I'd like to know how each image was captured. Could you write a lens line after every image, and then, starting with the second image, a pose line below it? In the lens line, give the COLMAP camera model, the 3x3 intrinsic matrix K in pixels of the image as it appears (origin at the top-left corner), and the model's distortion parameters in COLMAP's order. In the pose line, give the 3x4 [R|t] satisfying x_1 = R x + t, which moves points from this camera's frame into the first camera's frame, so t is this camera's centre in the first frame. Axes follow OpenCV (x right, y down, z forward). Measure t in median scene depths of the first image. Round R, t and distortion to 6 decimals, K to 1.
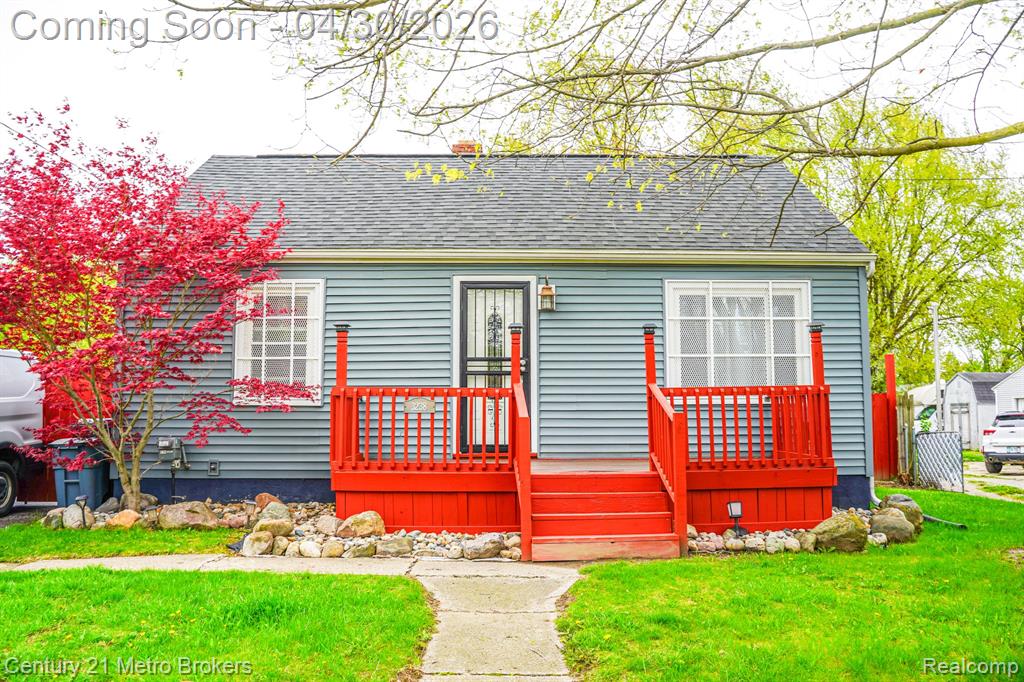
lens RADIAL K [[825.8, 0, 512.0], [0, 825.8, 341.0], [0, 0, 1]] dist [-0.131060, 0.123135]
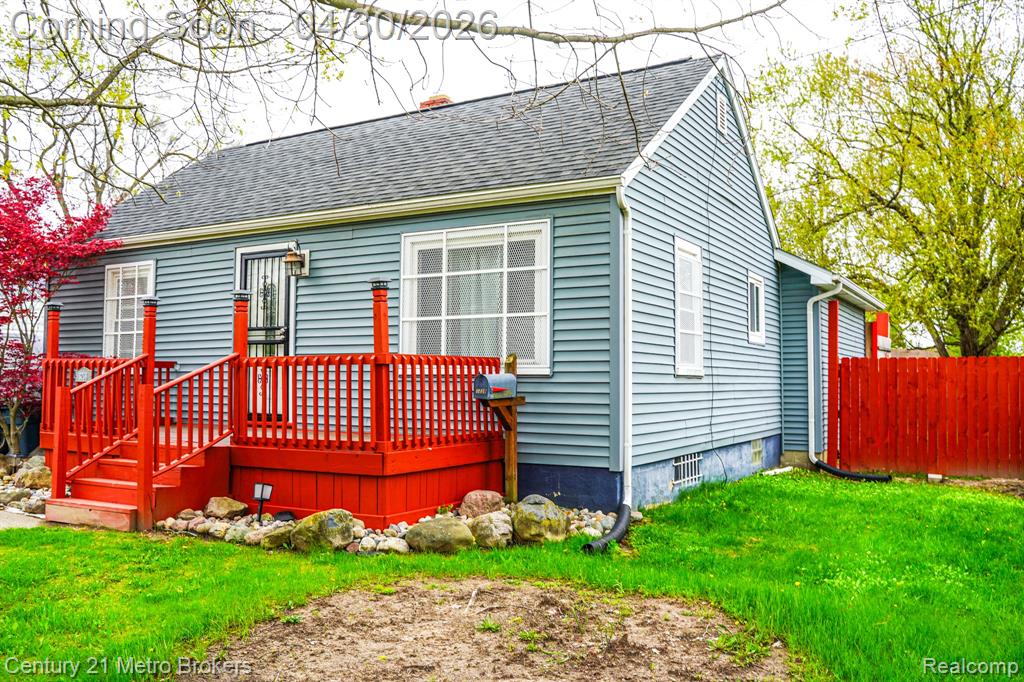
lens RADIAL K [[875.8, 0, 512.0], [0, 875.8, 341.0], [0, 0, 1]] dist [-0.094953, 0.008078]
pose [[0.854733, -0.018349, -0.518743, 0.782943], [0.043231, 0.998419, 0.035916, 0.012024], [0.517264, -0.053124, 0.854175, 0.251928]]
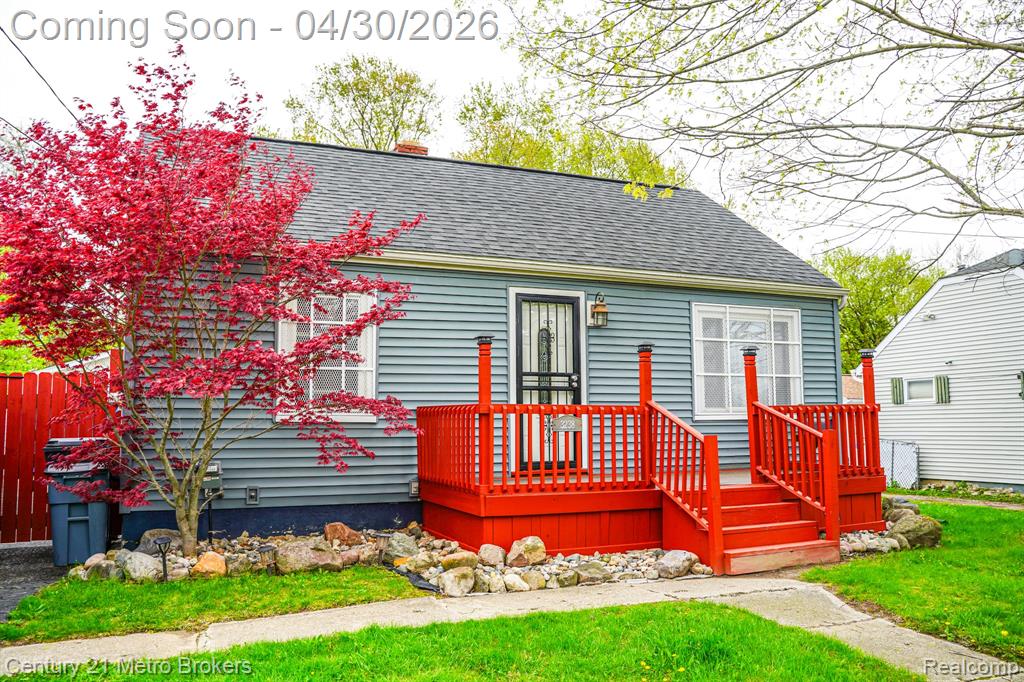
lens RADIAL K [[825.8, 0, 512.0], [0, 825.8, 341.0], [0, 0, 1]] dist [-0.131060, 0.123135]
pose [[0.928373, 0.034792, 0.370019, -0.425170], [-0.031506, 0.999392, -0.014922, -0.001612], [-0.370313, 0.002196, 0.928904, 0.102288]]
